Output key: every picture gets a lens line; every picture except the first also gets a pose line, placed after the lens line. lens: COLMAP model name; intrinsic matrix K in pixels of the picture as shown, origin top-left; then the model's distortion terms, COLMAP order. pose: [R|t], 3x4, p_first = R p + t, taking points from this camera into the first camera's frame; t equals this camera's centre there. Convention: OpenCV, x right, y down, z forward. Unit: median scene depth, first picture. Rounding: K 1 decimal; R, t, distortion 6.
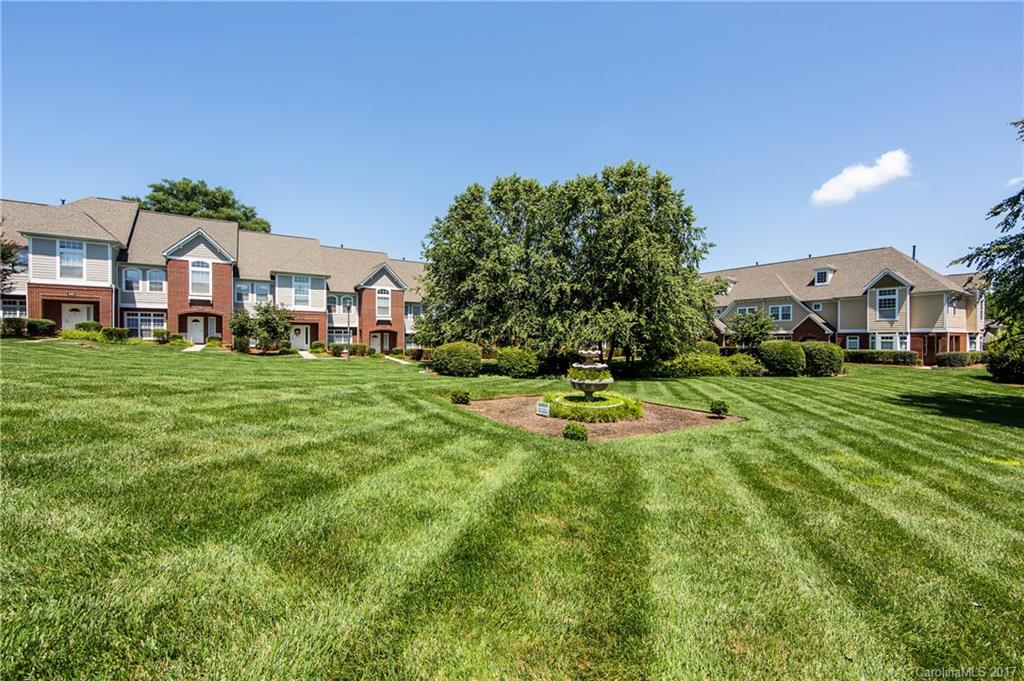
lens RADIAL K [[412.0, 0, 513.9], [0, 412.0, 335.4], [0, 0, 1]] dist [-0.001041, -0.000062]
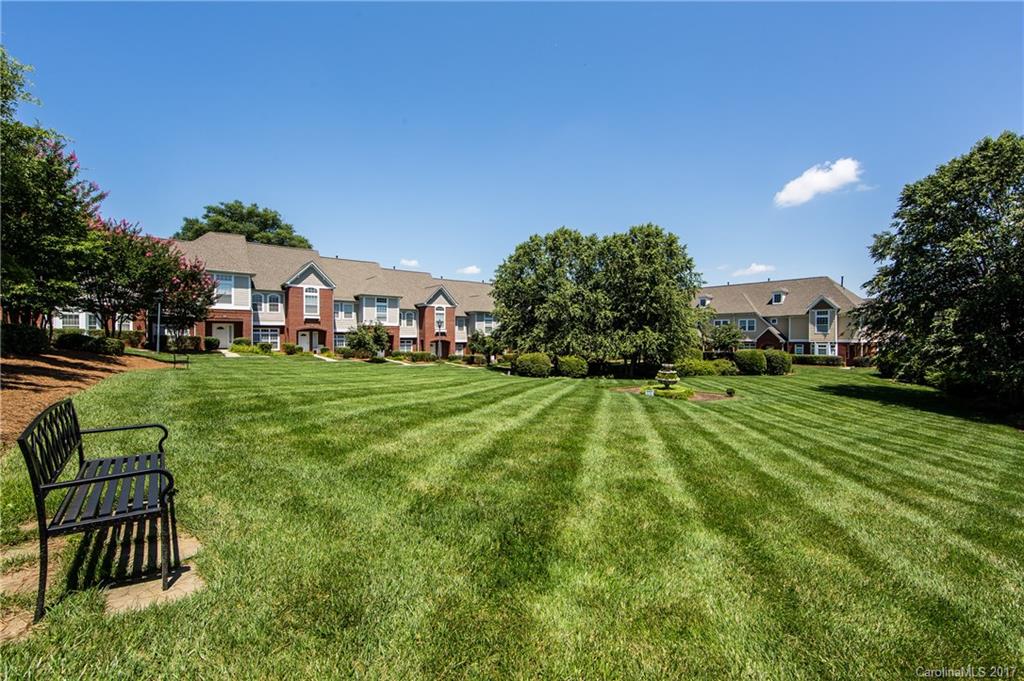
lens RADIAL K [[433.4, 0, 514.4], [0, 433.4, 334.7], [0, 0, 1]] dist [0.000094, 0.000087]
pose [[0.995438, -0.001041, 0.095401, -0.261990], [0.000739, 0.999995, 0.003204, -0.039382], [-0.095404, -0.003119, 0.995434, -0.353908]]
